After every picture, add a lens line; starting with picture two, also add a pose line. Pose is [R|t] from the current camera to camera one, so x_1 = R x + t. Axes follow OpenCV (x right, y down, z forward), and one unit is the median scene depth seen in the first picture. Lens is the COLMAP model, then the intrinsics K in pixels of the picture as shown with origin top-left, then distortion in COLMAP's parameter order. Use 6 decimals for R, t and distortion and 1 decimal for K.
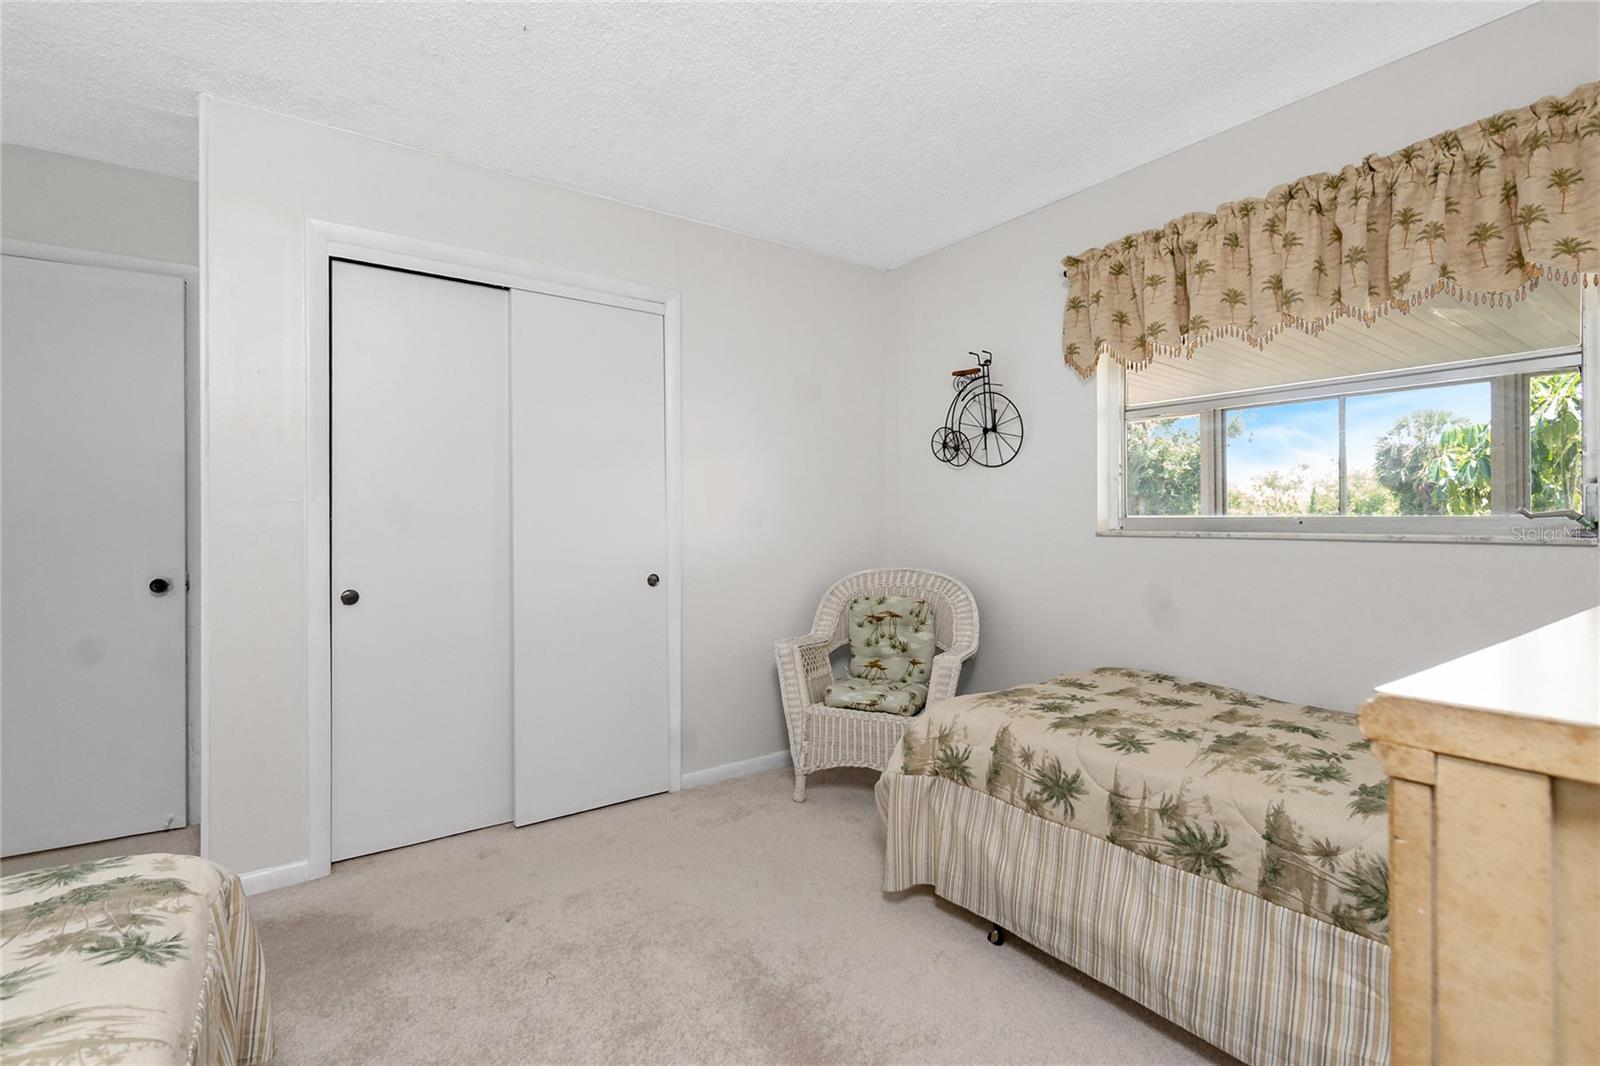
lens RADIAL K [[732.0, 0, 795.6], [0, 732.0, 518.7], [0, 0, 1]] dist [-0.000385, 0.000703]
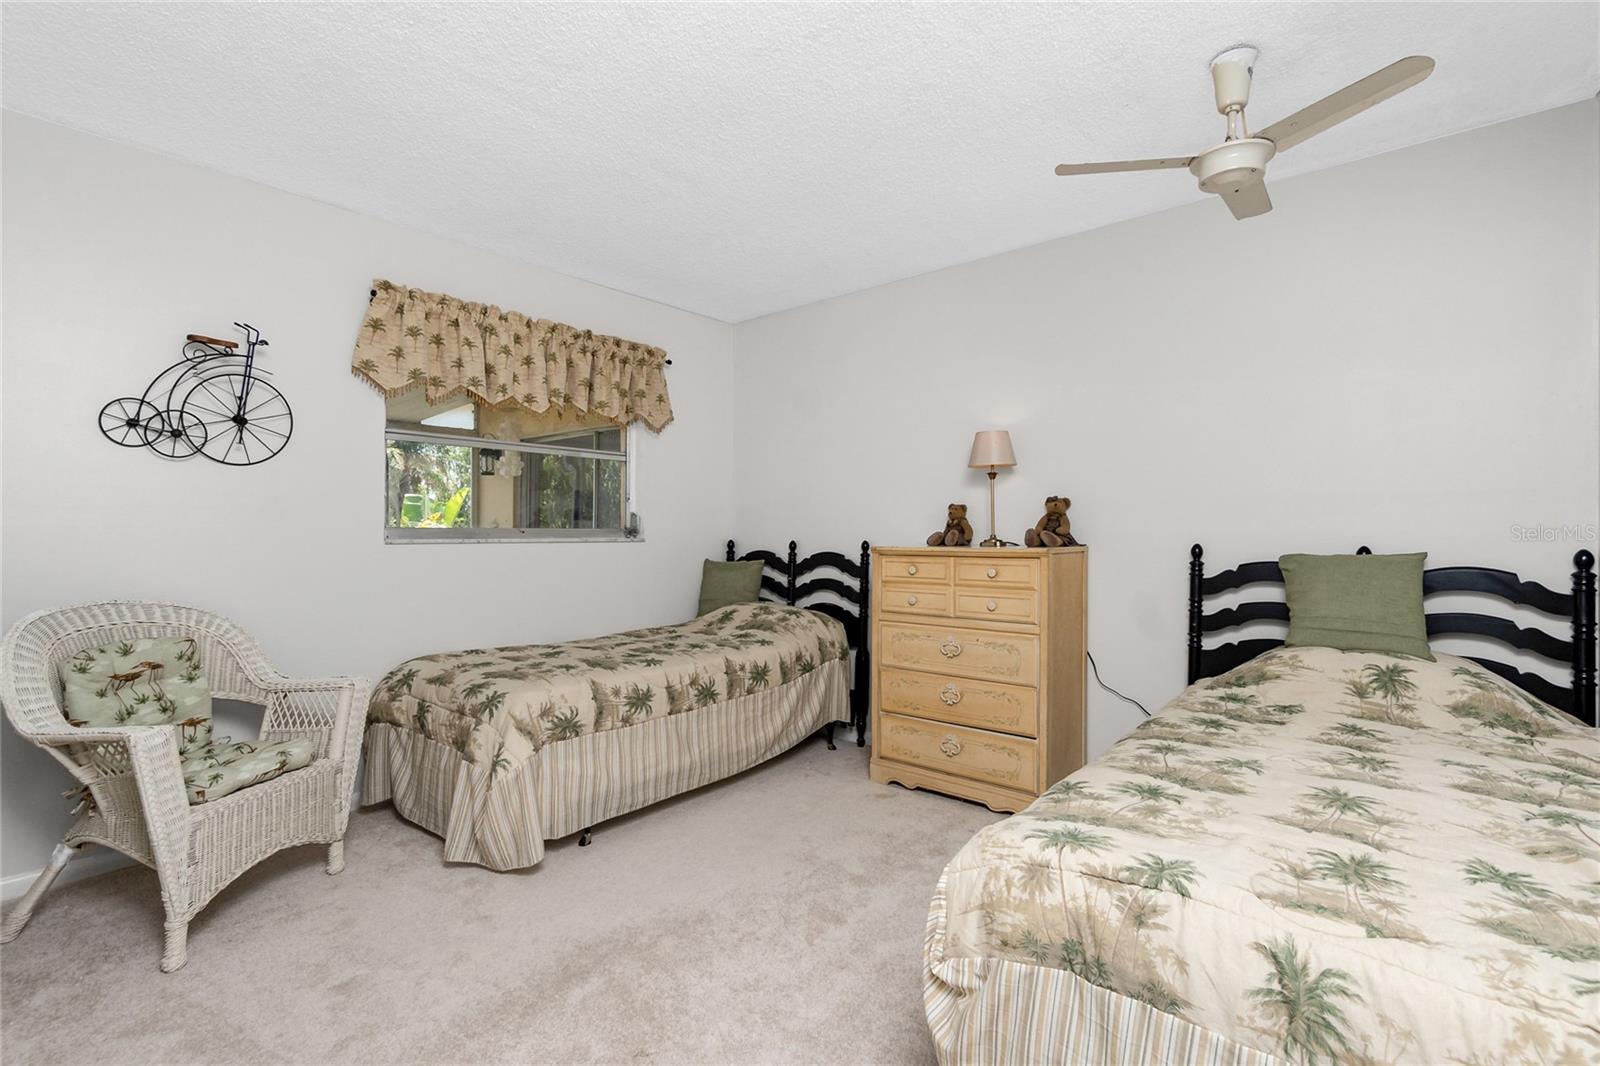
lens RADIAL K [[732.0, 0, 797.1], [0, 732.0, 538.2], [0, 0, 1]] dist [-0.000385, 0.000703]
pose [[-0.239694, -0.006460, 0.970827, -1.018817], [-0.002793, 0.999978, 0.005964, 0.007538], [-0.970845, -0.001282, -0.239706, 0.861045]]
